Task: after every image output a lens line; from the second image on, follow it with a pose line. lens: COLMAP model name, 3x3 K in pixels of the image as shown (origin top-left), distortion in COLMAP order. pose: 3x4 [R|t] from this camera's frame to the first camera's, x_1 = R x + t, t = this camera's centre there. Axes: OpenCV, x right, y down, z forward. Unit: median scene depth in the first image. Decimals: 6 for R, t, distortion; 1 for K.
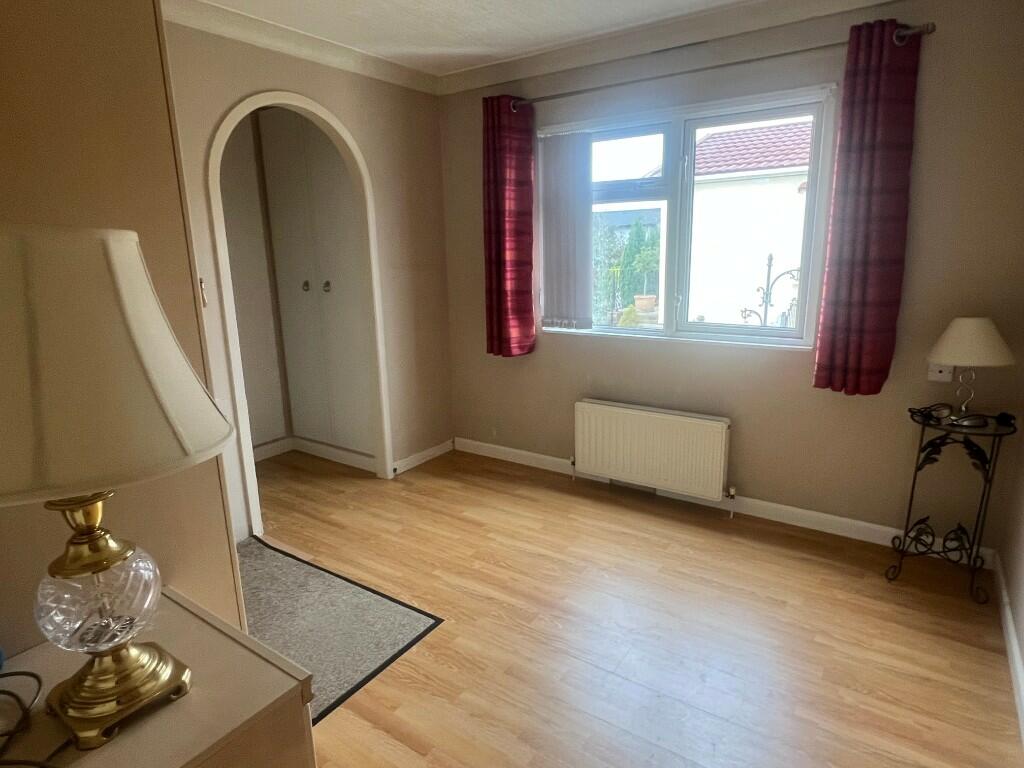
lens RADIAL K [[604.3, 0, 510.7], [0, 604.3, 382.9], [0, 0, 1]] dist [-0.023548, 0.002883]
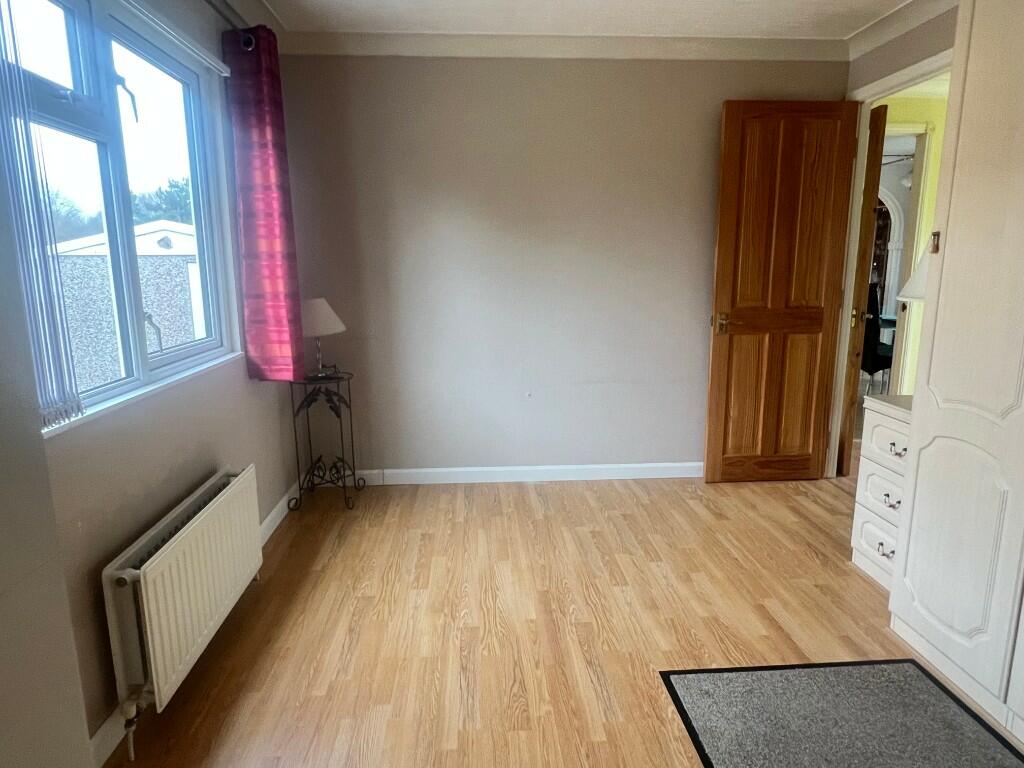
lens RADIAL K [[604.3, 0, 510.6], [0, 604.3, 379.1], [0, 0, 1]] dist [-0.023548, 0.002883]
pose [[-0.617826, -0.119416, 0.777194, -0.548231], [0.205801, 0.929389, 0.306401, -0.254837], [-0.758905, 0.349250, -0.549625, 1.403753]]
